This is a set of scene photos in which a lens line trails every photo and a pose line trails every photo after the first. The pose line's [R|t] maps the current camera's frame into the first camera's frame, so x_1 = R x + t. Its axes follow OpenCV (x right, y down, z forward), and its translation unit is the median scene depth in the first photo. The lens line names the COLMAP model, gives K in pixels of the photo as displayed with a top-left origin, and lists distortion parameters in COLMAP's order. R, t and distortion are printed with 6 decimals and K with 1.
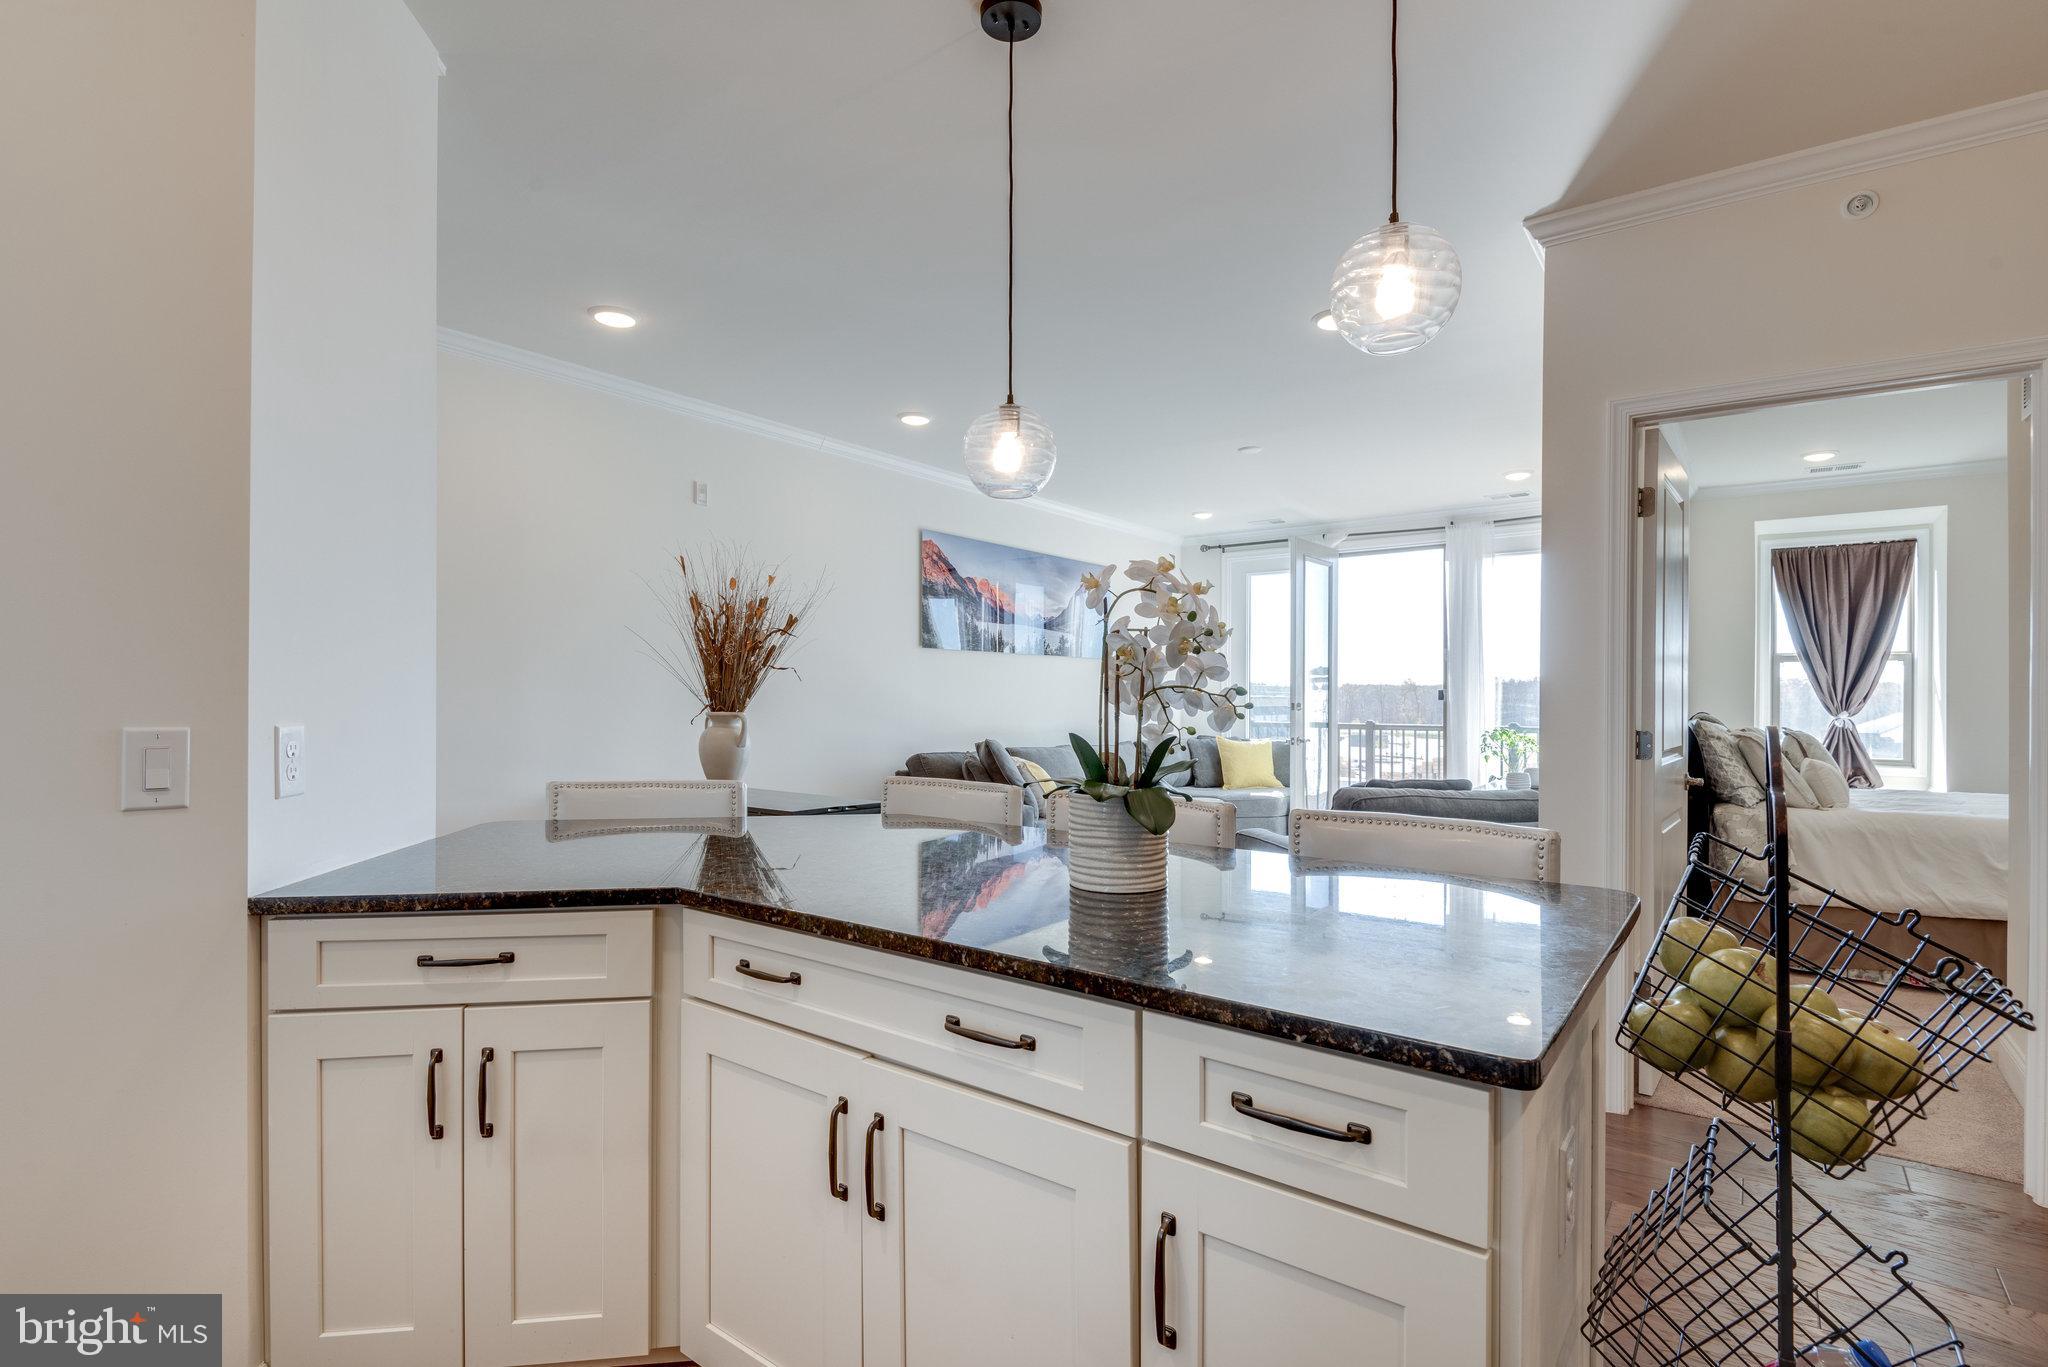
lens RADIAL K [[980.8, 0, 1042.3], [0, 980.8, 700.1], [0, 0, 1]] dist [-0.002607, -0.002099]
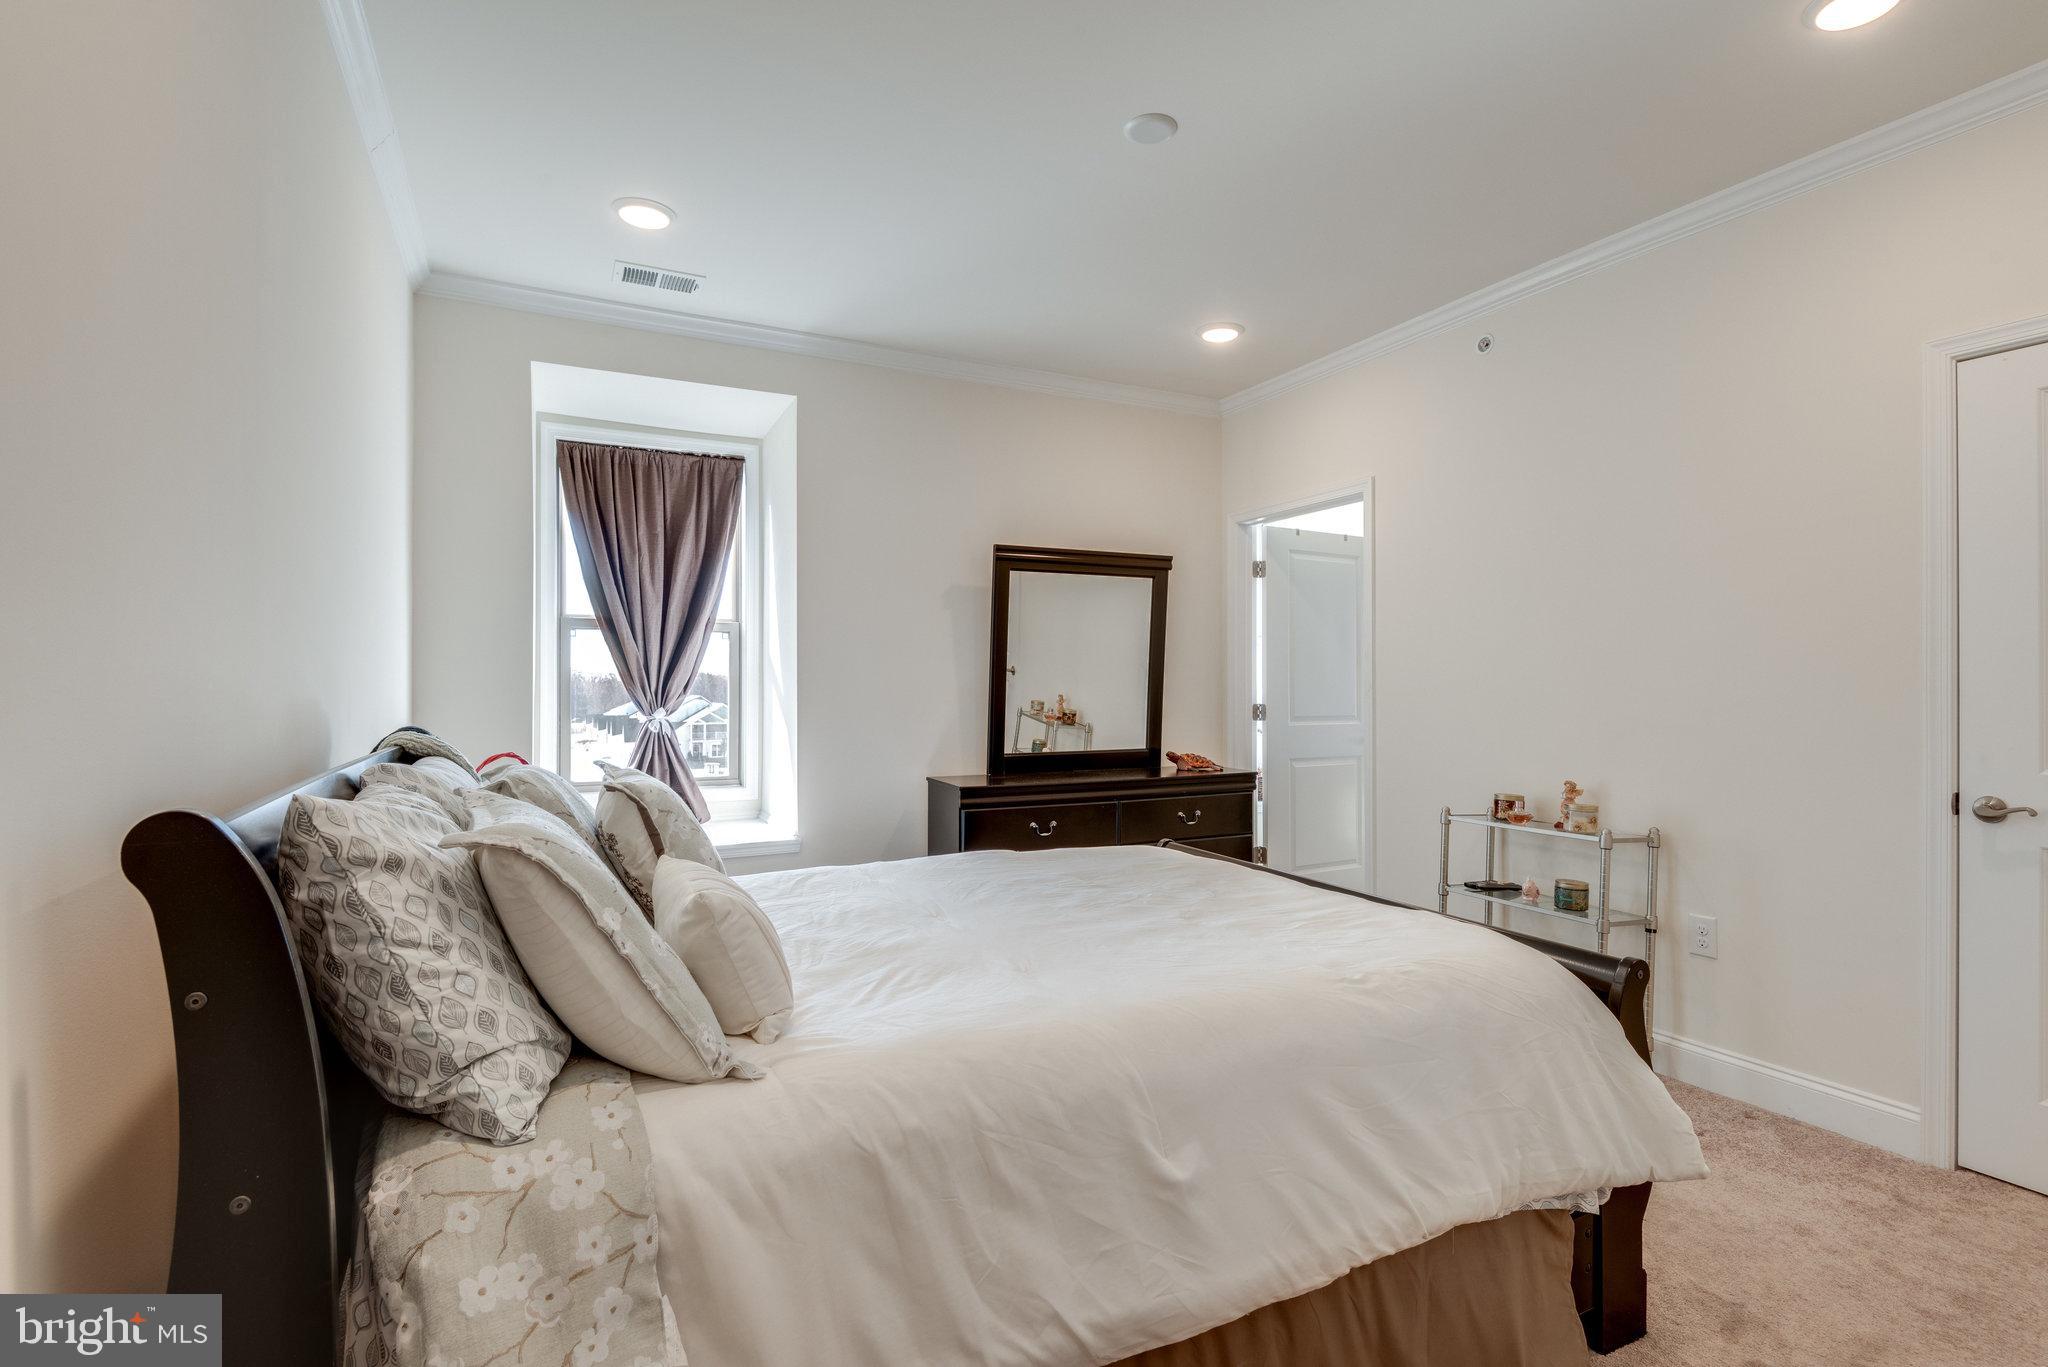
lens RADIAL K [[980.8, 0, 1042.5], [0, 980.8, 693.9], [0, 0, 1]] dist [-0.002607, -0.002099]
pose [[0.447342, -0.010735, 0.894299, 0.361755], [0.004721, 0.999942, 0.009642, -0.002848], [-0.894351, -0.000091, 0.447367, 0.495322]]
